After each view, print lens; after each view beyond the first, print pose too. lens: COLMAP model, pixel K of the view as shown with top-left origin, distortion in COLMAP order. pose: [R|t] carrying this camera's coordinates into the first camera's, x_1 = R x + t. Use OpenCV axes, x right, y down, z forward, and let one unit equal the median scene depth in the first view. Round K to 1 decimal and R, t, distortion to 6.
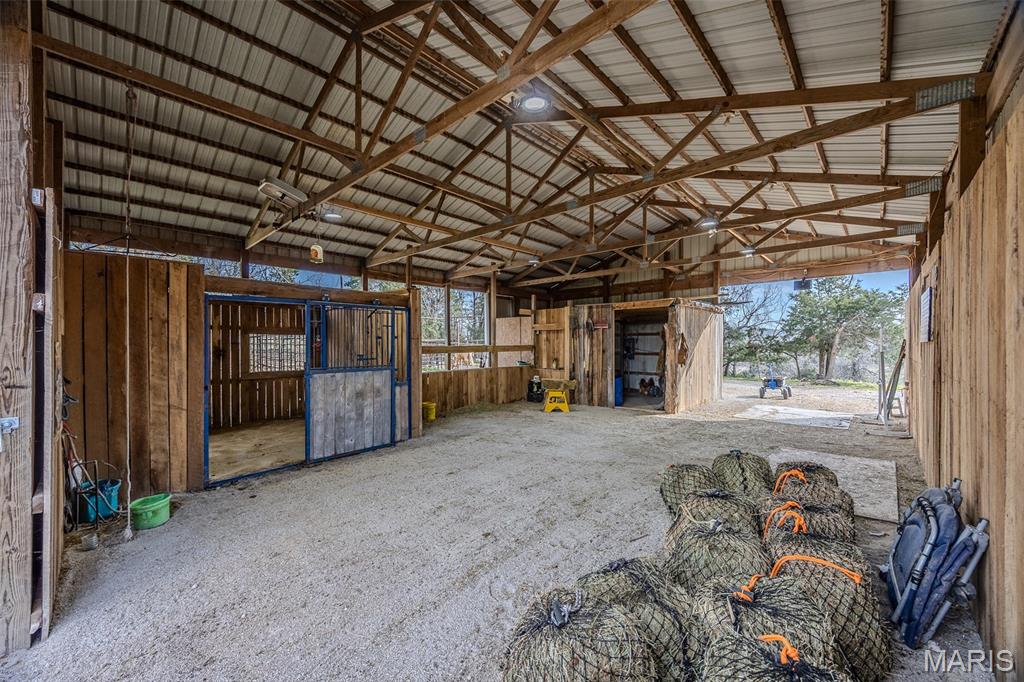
lens RADIAL K [[389.4, 0, 514.9], [0, 389.4, 345.3], [0, 0, 1]] dist [0.000273, 0.000024]
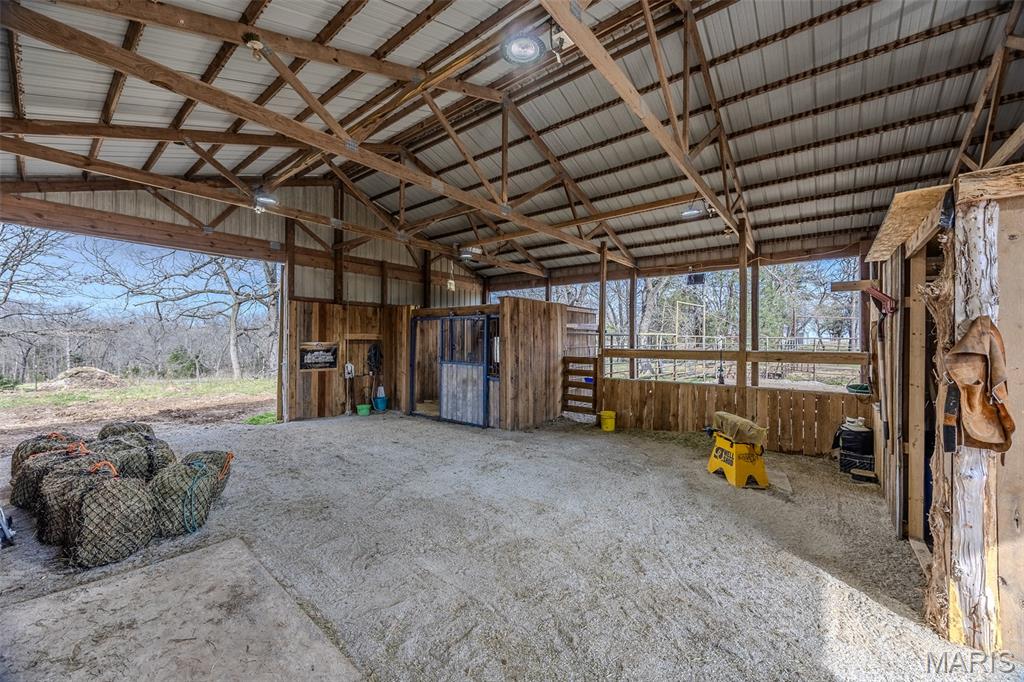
lens RADIAL K [[389.4, 0, 516.7], [0, 389.4, 340.9], [0, 0, 1]] dist [0.000273, 0.000024]
pose [[0.073529, -0.003893, -0.997285, 0.993784], [-0.014037, 0.999889, -0.004938, -0.012978], [0.997194, 0.014362, 0.073466, 1.094728]]
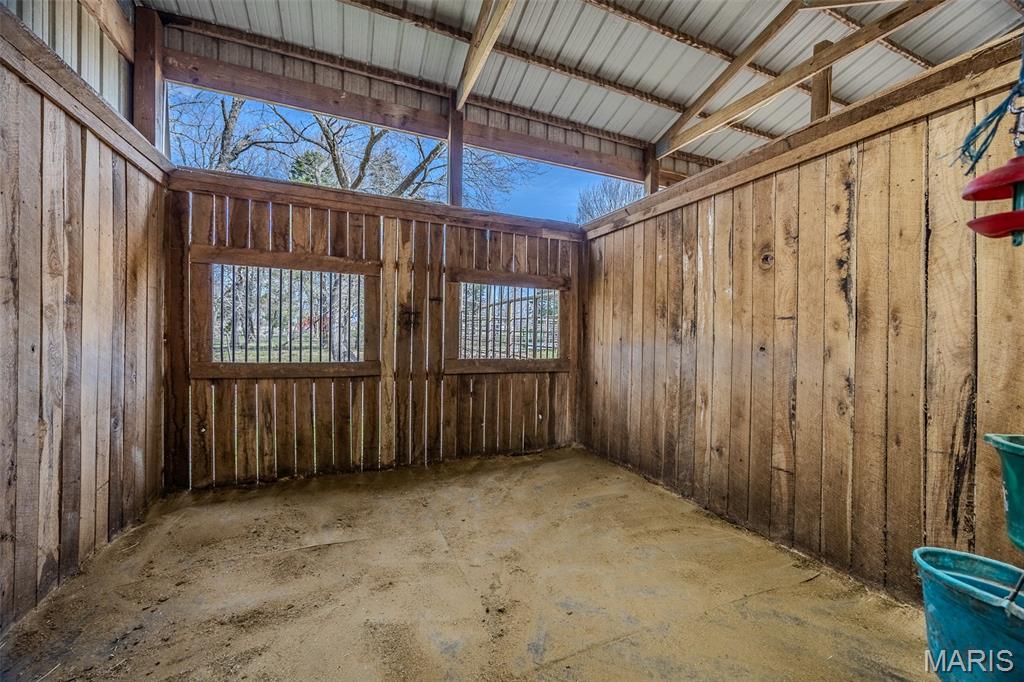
lens RADIAL K [[389.4, 0, 514.0], [0, 389.4, 341.9], [0, 0, 1]] dist [0.000273, 0.000024]
pose [[0.900249, 0.012387, -0.435199, -0.334769], [-0.017646, 0.999812, -0.008045, 0.042078], [0.435018, 0.014922, 0.900298, 0.485138]]
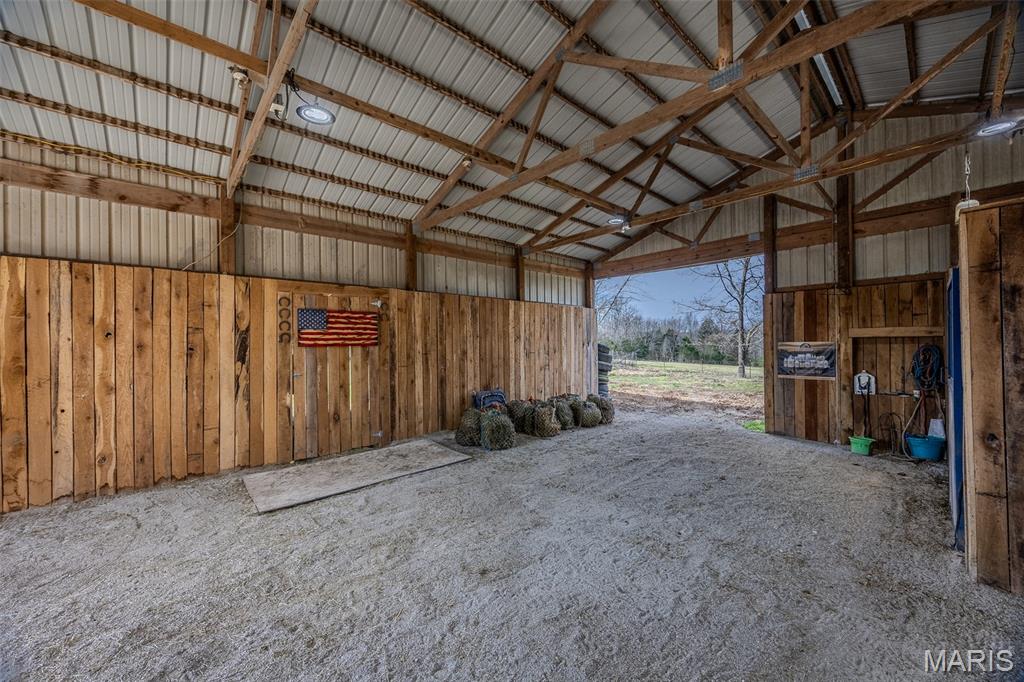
lens RADIAL K [[389.4, 0, 511.6], [0, 389.4, 341.0], [0, 0, 1]] dist [0.000273, 0.000024]
pose [[-0.994802, 0.008041, 0.101511, 0.128579], [0.008533, 0.999954, 0.004417, -0.020421], [-0.101471, 0.005260, -0.994825, 1.747047]]
